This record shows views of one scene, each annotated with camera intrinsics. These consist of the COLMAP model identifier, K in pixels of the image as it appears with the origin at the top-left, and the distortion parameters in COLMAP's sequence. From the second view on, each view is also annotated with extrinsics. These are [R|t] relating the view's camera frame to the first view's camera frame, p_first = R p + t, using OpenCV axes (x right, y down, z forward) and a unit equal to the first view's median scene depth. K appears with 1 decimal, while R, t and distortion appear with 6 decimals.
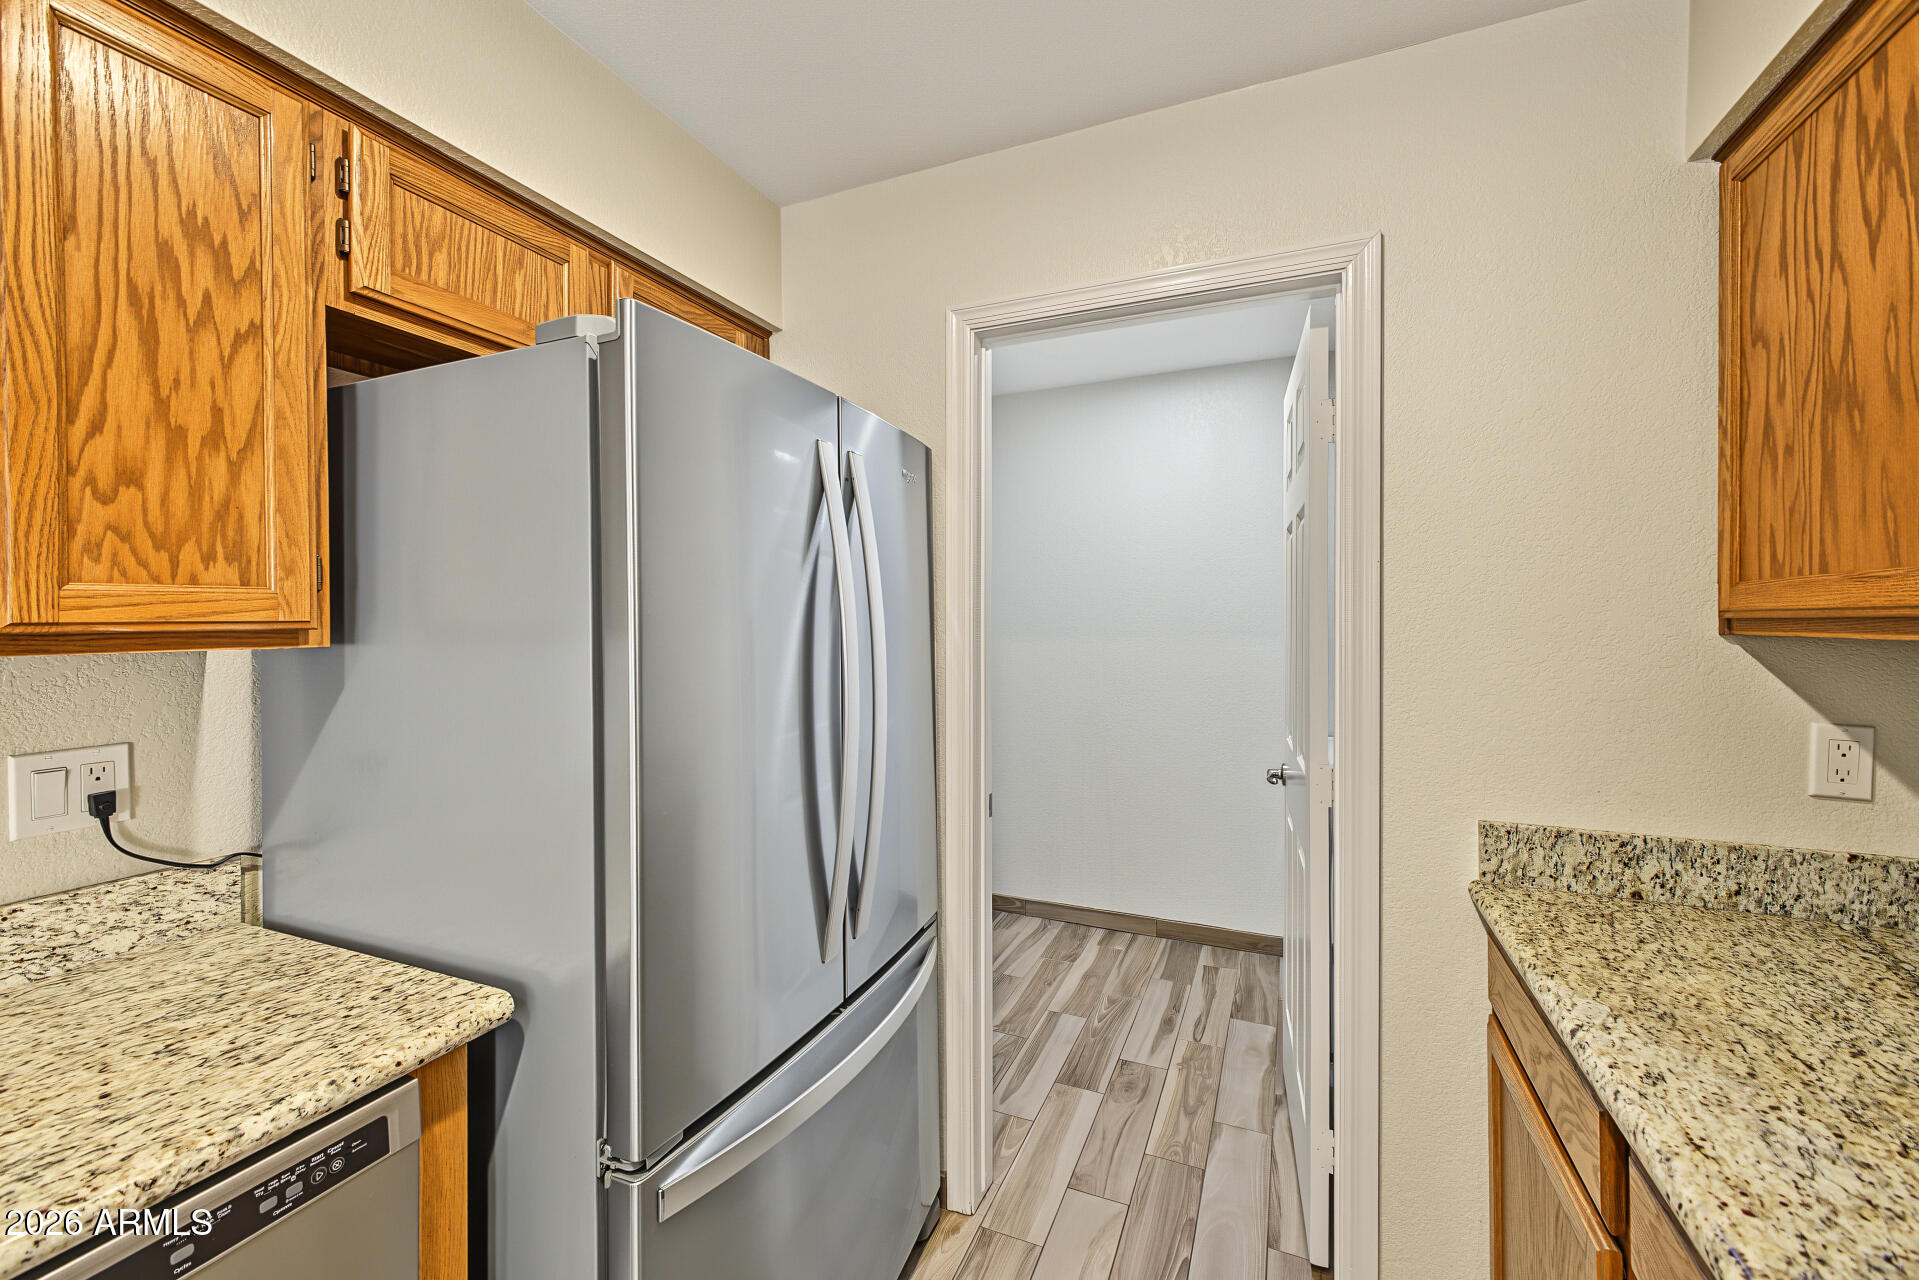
lens RADIAL K [[775.4, 0, 955.0], [0, 775.4, 636.5], [0, 0, 1]] dist [0.017507, -0.005672]
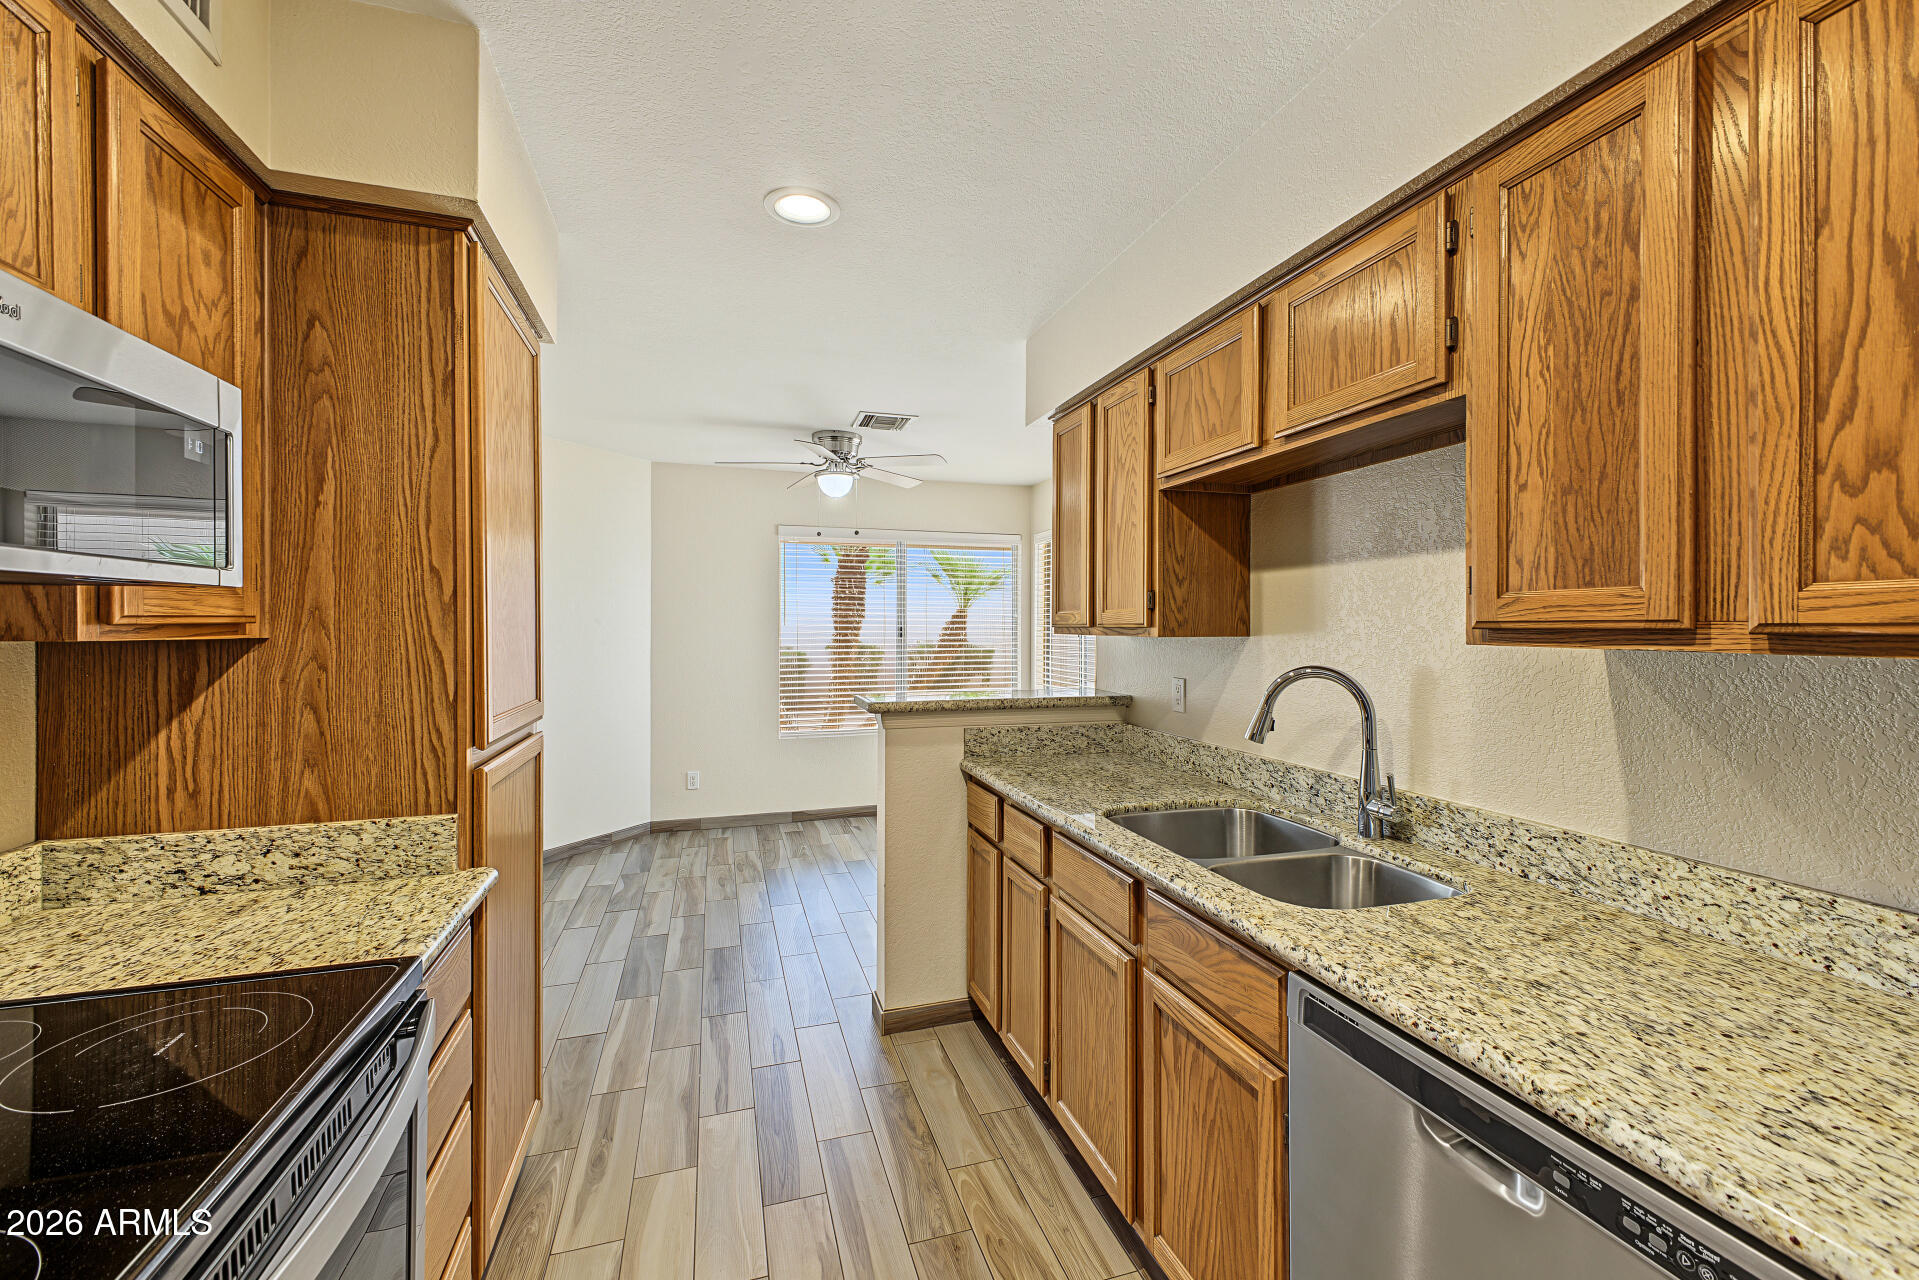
lens RADIAL K [[761.3, 0, 962.9], [0, 761.3, 632.9], [0, 0, 1]] dist [0.021331, -0.004873]
pose [[-0.744716, 0.012737, -0.667260, 0.310449], [-0.011469, 0.999426, 0.031878, -0.023428], [0.667283, 0.031393, -0.744142, 0.959437]]
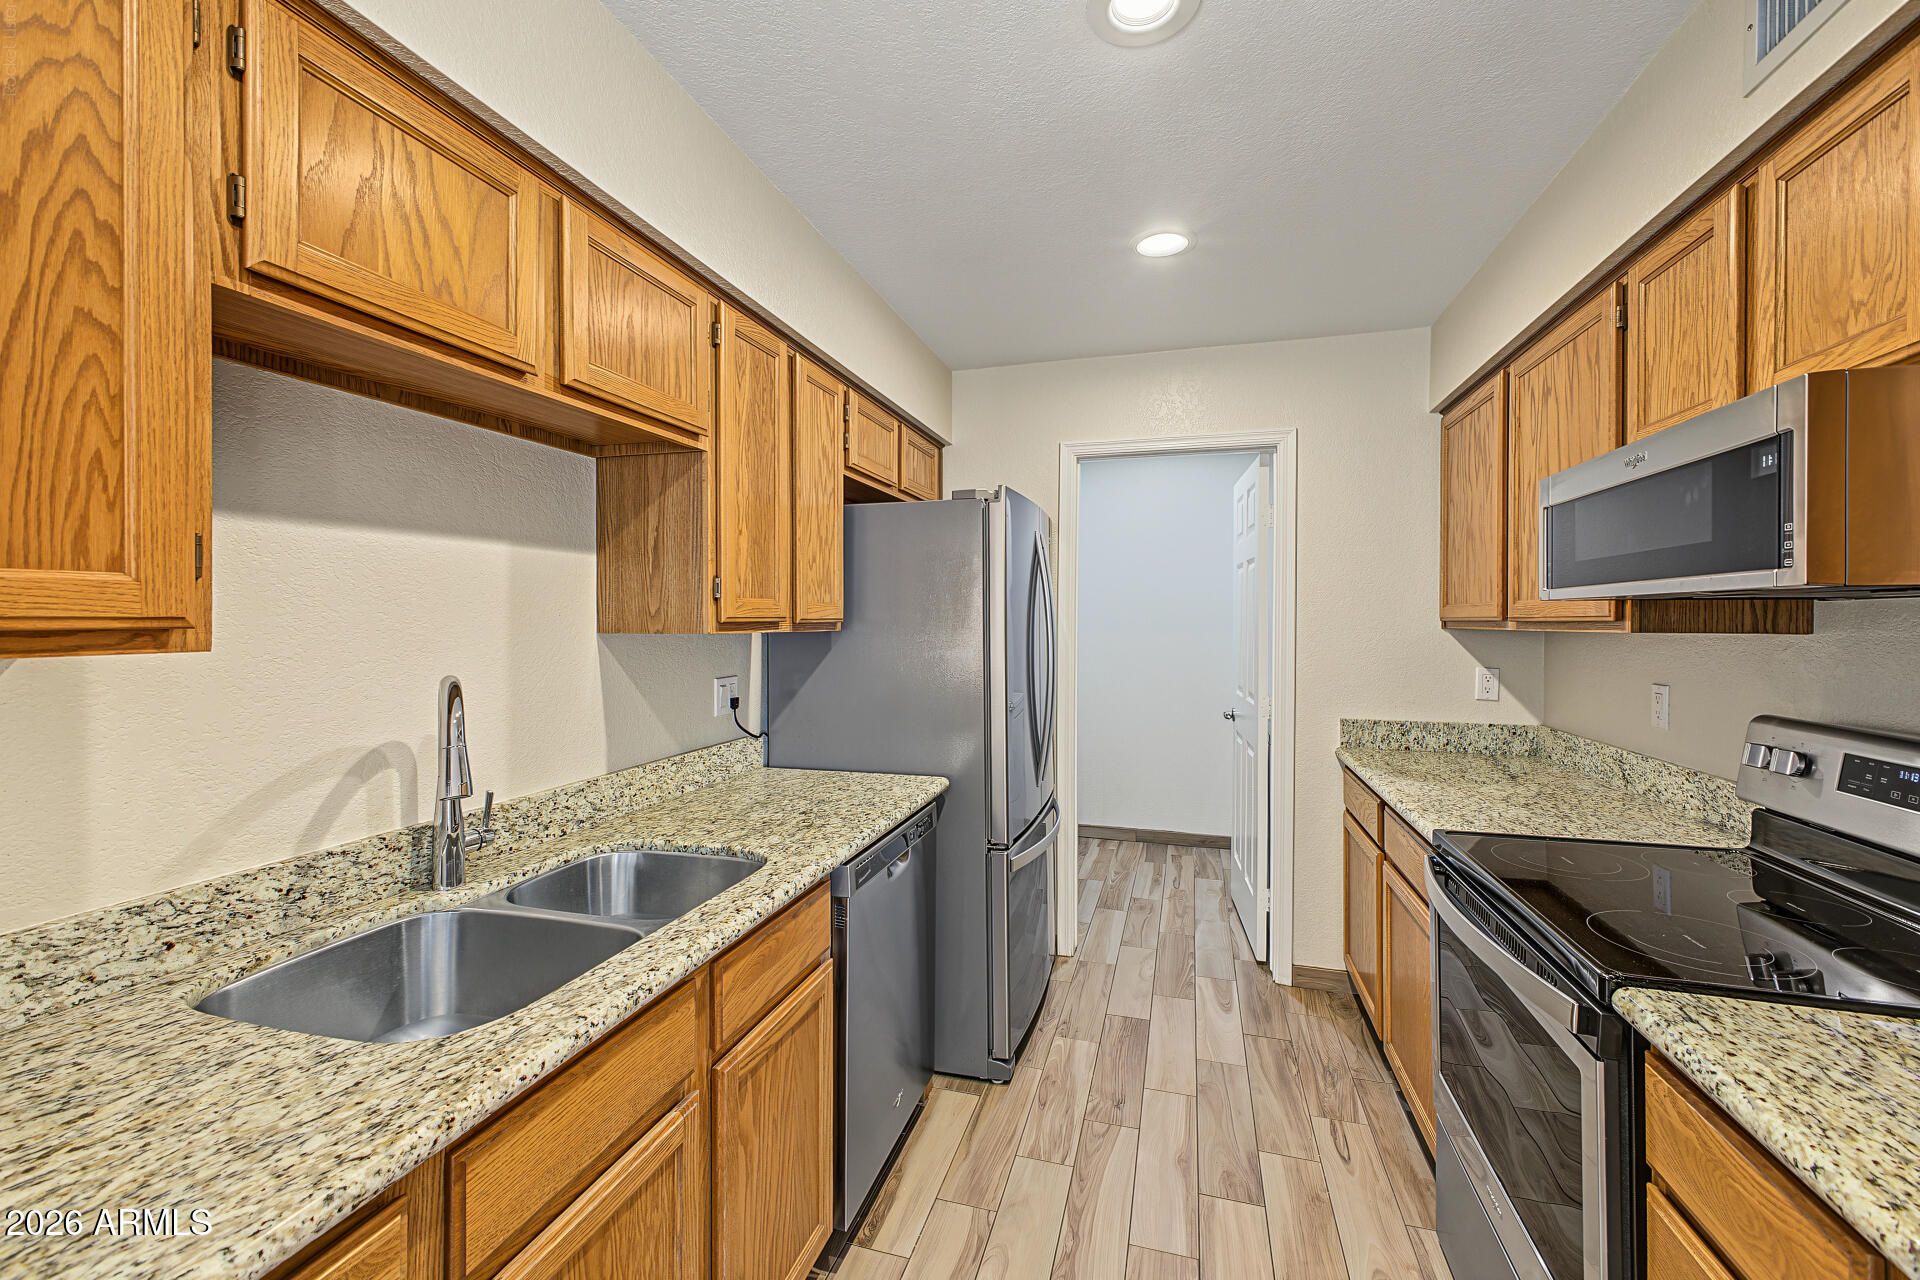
lens RADIAL K [[775.8, 0, 955.5], [0, 775.8, 636.5], [0, 0, 1]] dist [0.017507, -0.005672]
pose [[0.993371, 0.003981, 0.114880, -0.905182], [-0.004218, 0.999989, 0.001817, 0.031591], [-0.114872, -0.002290, 0.993378, -1.456617]]
